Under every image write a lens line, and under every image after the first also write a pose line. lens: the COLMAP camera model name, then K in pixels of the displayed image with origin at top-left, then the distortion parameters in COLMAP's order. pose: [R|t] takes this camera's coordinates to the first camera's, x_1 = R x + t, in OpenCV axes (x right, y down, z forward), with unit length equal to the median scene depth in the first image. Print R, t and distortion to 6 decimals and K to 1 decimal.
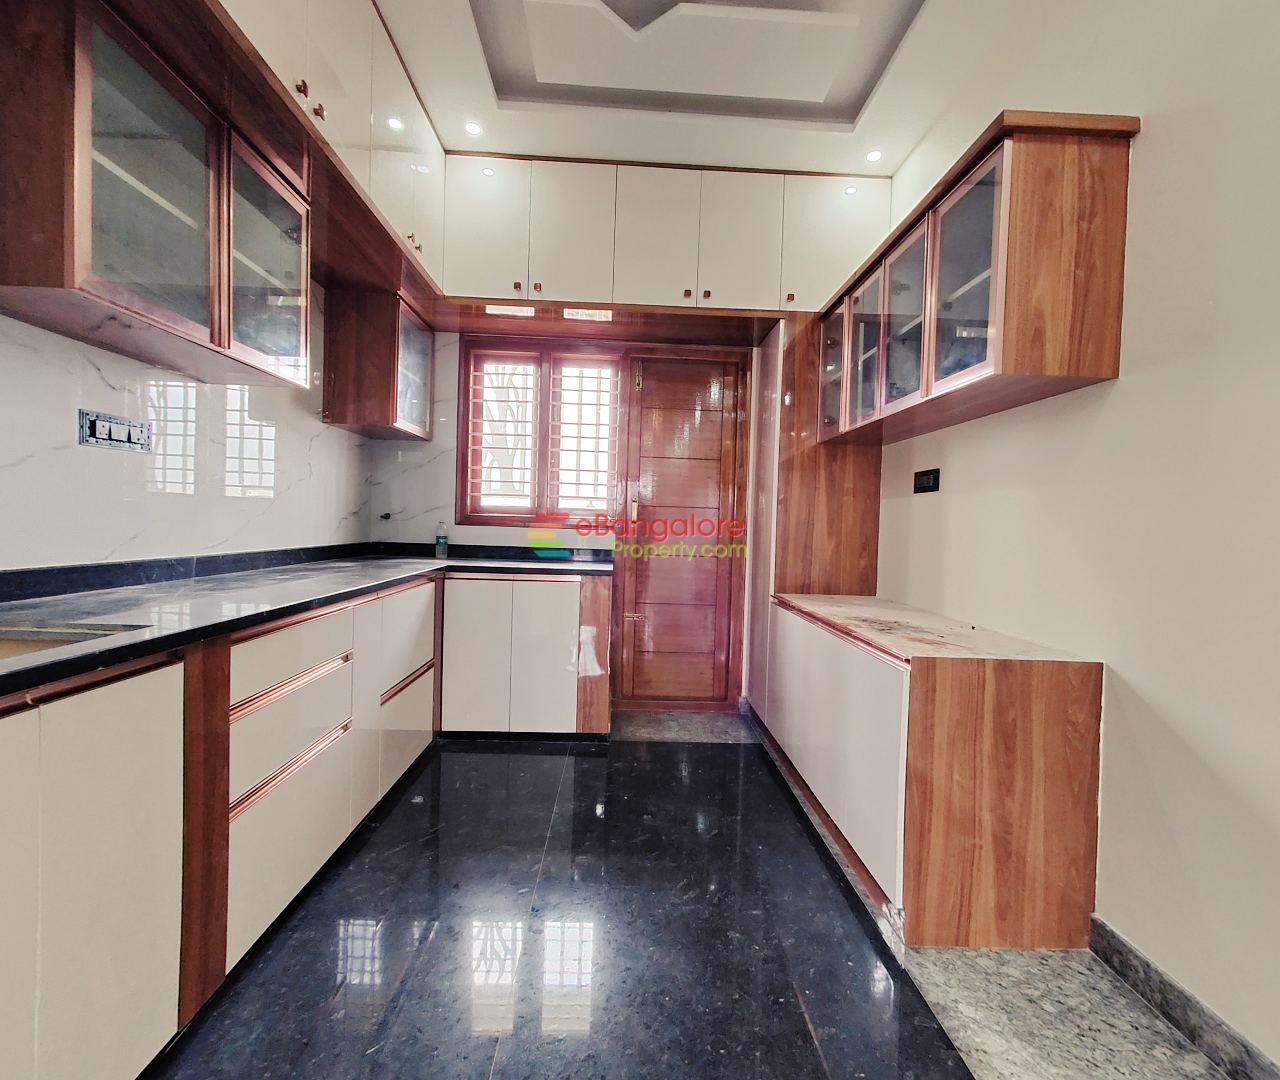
lens RADIAL K [[626.3, 0, 639.2], [0, 626.3, 541.0], [0, 0, 1]] dist [-0.006806, 0.002282]
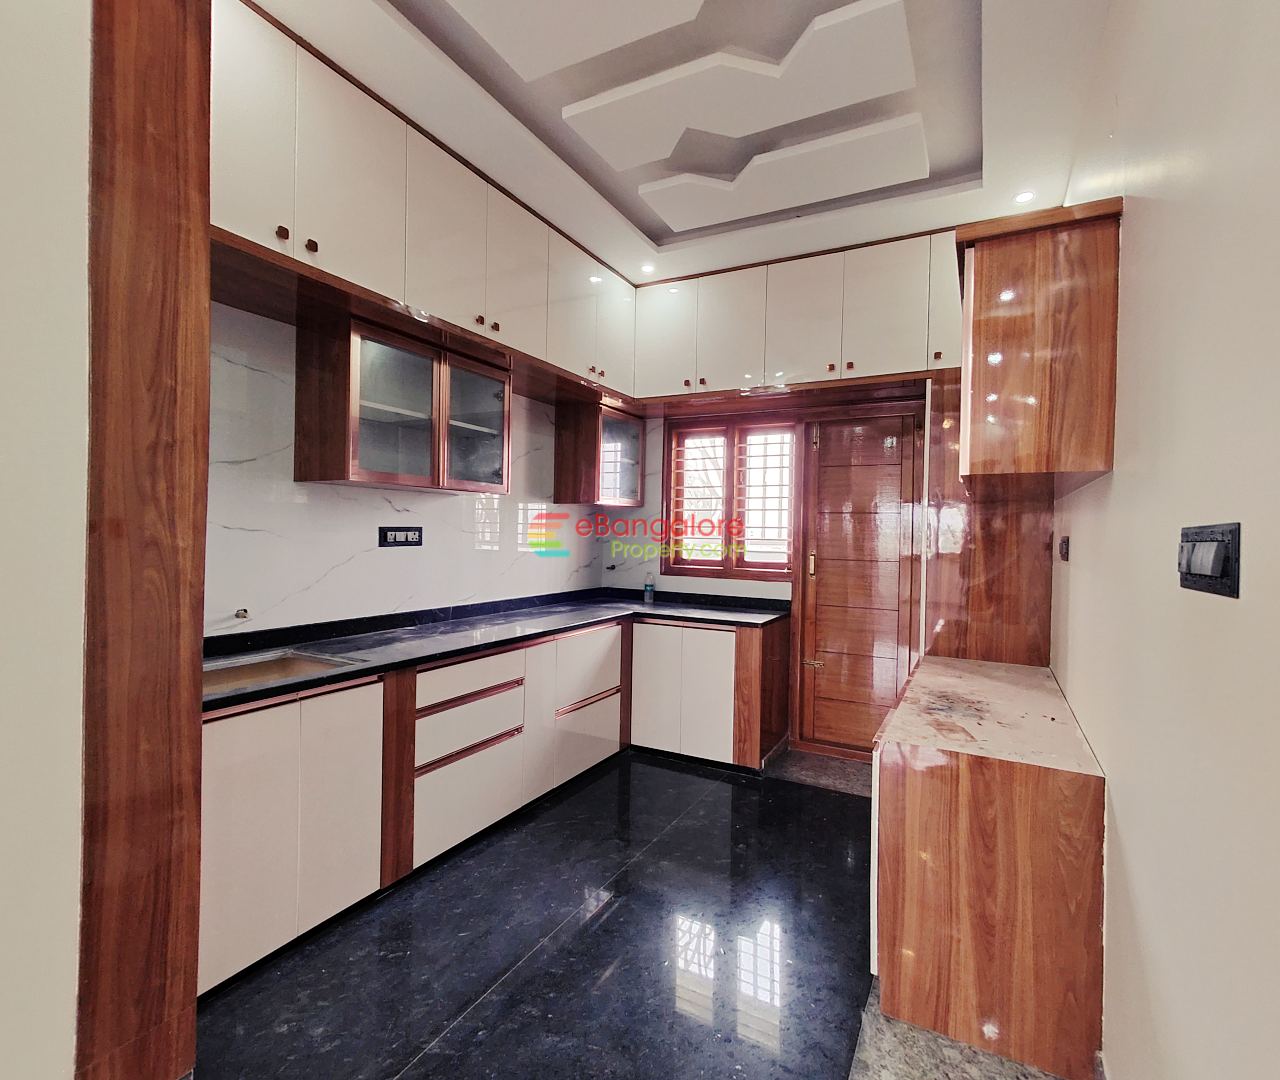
lens RADIAL K [[626.3, 0, 646.5], [0, 626.3, 540.5], [0, 0, 1]] dist [-0.006806, 0.002282]
pose [[0.867457, -0.008553, -0.497438, 0.337924], [-0.006443, 0.999575, -0.028422, -0.068526], [0.497470, 0.027860, 0.867034, -0.080675]]
